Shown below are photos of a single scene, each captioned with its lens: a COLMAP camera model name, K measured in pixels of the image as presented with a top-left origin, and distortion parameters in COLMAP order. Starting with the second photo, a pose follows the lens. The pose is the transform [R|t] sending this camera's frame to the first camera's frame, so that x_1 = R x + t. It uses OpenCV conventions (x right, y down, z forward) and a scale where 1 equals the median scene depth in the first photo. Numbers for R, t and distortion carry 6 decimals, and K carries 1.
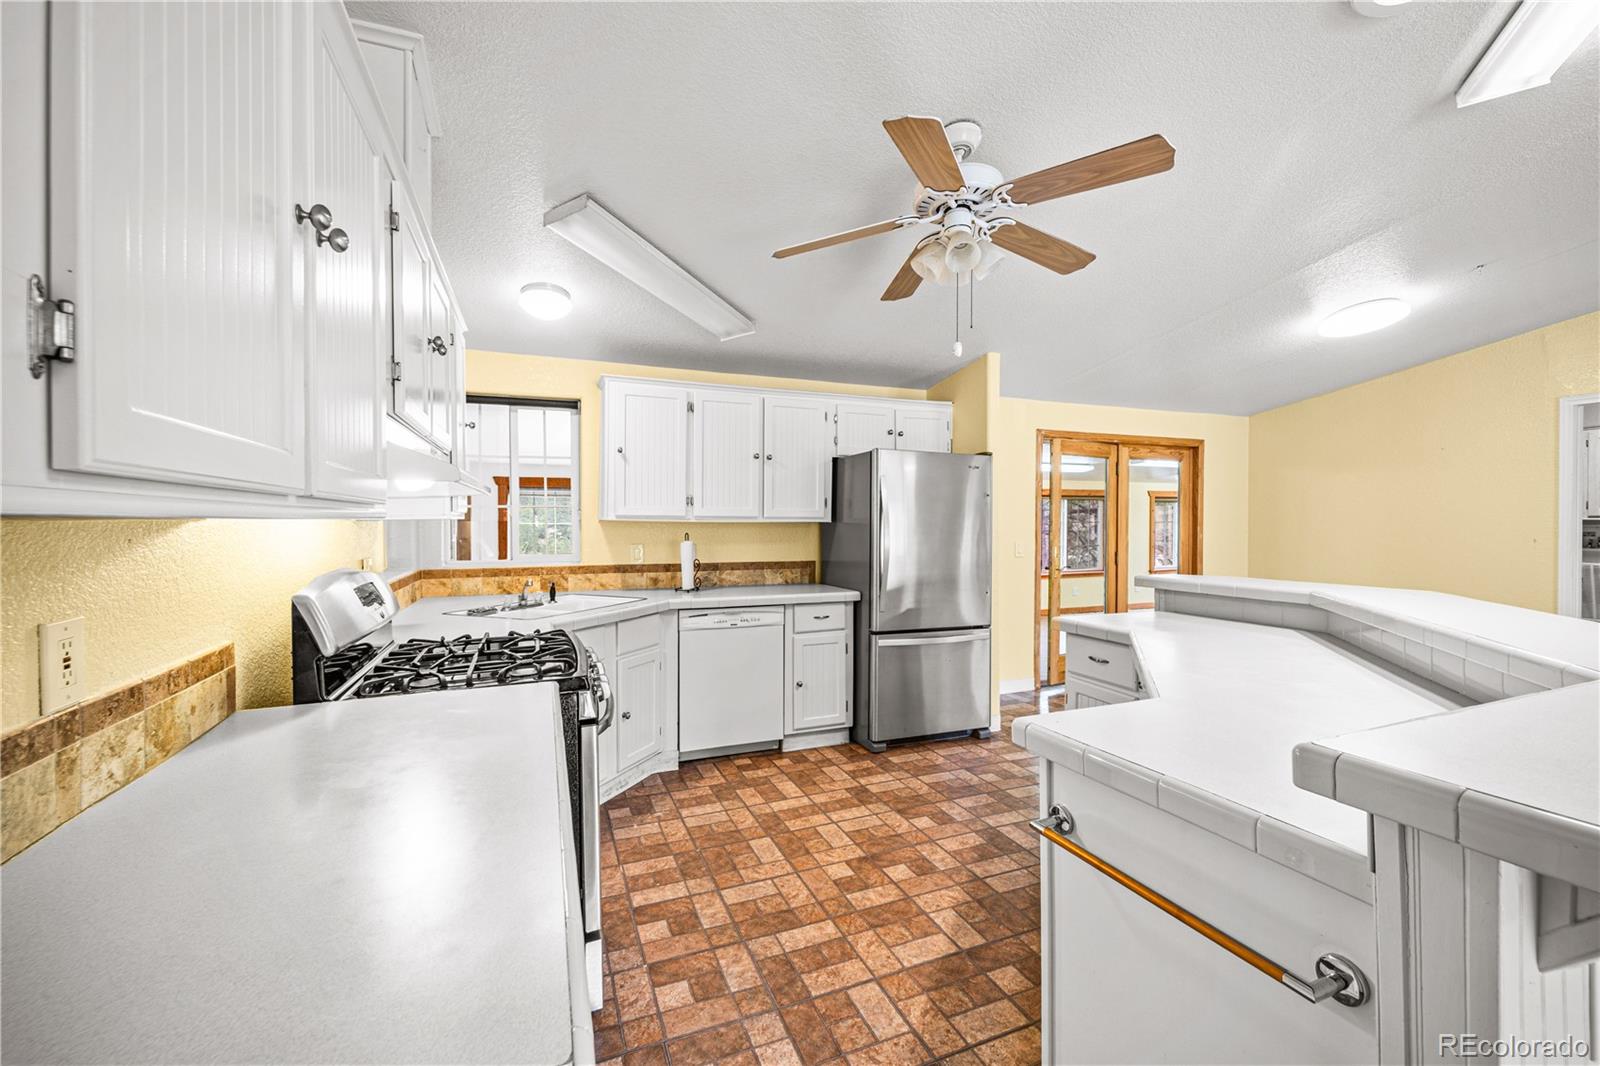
lens RADIAL K [[648.2, 0, 794.0], [0, 648.2, 525.2], [0, 0, 1]] dist [0.004666, -0.002053]
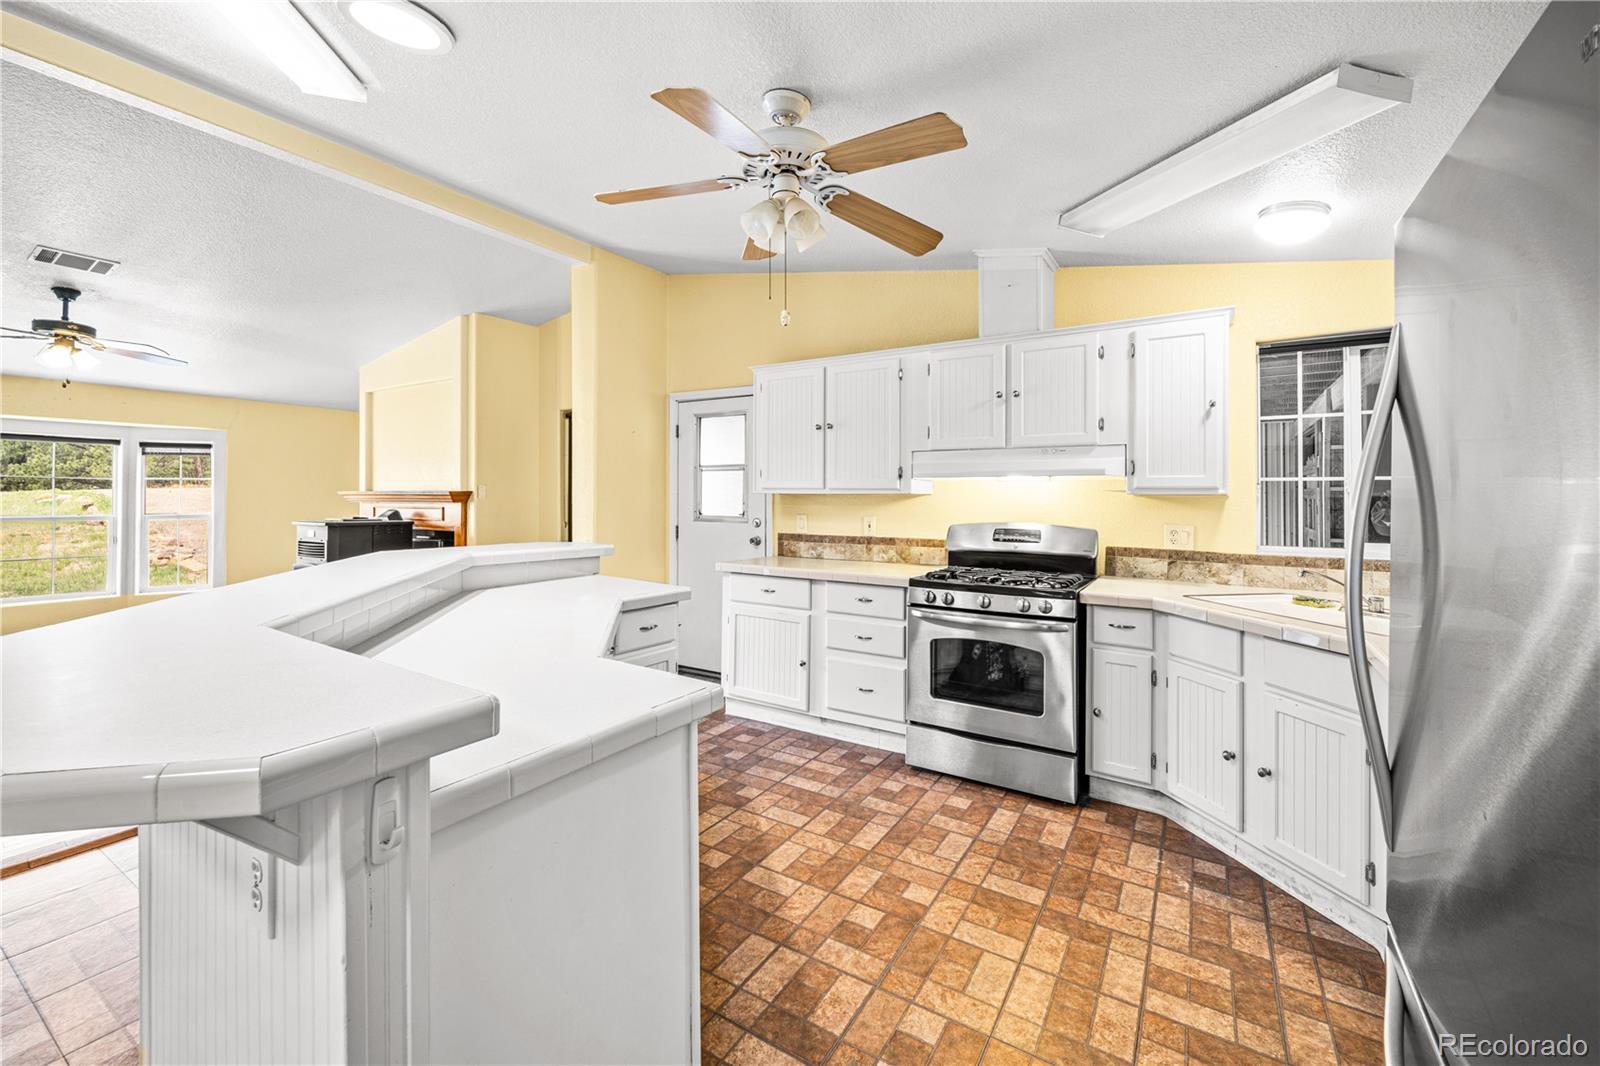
lens RADIAL K [[648.2, 0, 799.0], [0, 648.2, 488.6], [0, 0, 1]] dist [0.004666, -0.002053]
pose [[-0.803417, -0.006744, -0.595378, 0.779538], [-0.007147, 0.999973, -0.001683, -0.016058], [0.595373, 0.002903, -0.803444, 1.720614]]
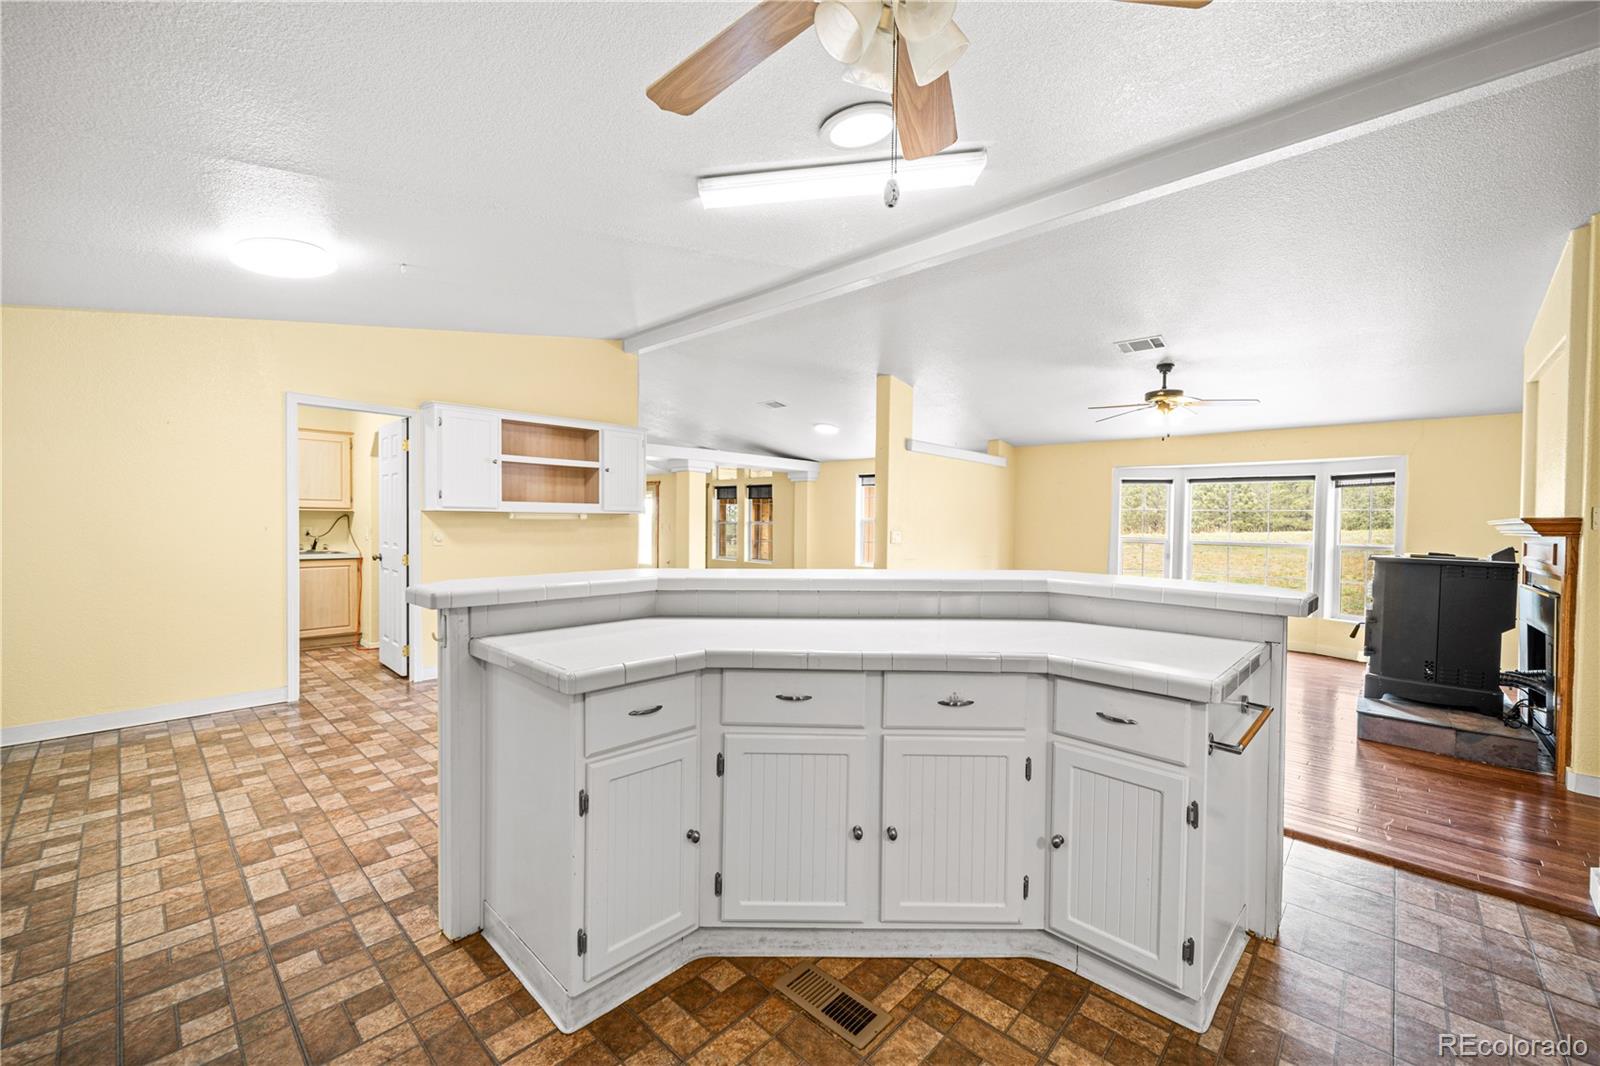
lens RADIAL K [[648.2, 0, 801.0], [0, 648.2, 526.4], [0, 0, 1]] dist [0.004666, -0.002053]
pose [[-0.418129, -0.012496, 0.908301, -0.263814], [-0.005660, 0.999922, 0.011151, 0.010467], [-0.908370, -0.000479, -0.418168, 1.237377]]
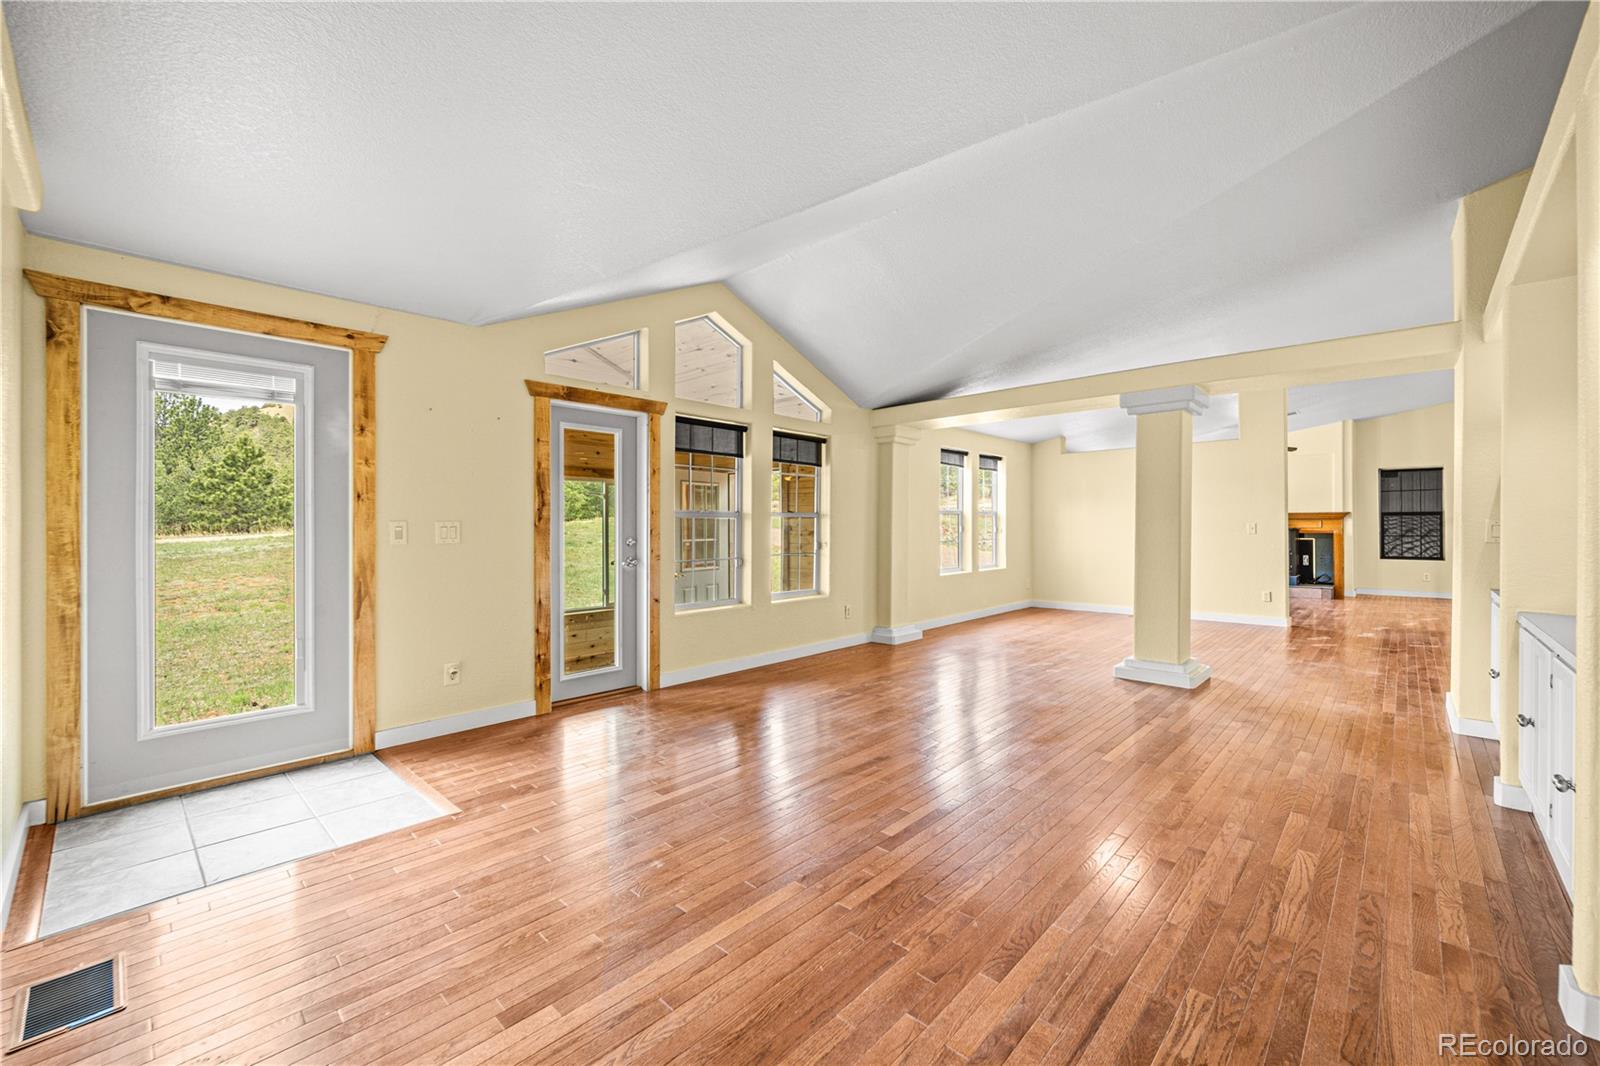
lens RADIAL K [[648.2, 0, 804.1], [0, 648.2, 526.1], [0, 0, 1]] dist [0.004666, -0.002053]
pose [[-0.902134, 0.002934, -0.431447, 5.718278], [0.001620, 0.999993, 0.003412, 0.073819], [0.431454, 0.002379, -0.902132, 1.594435]]
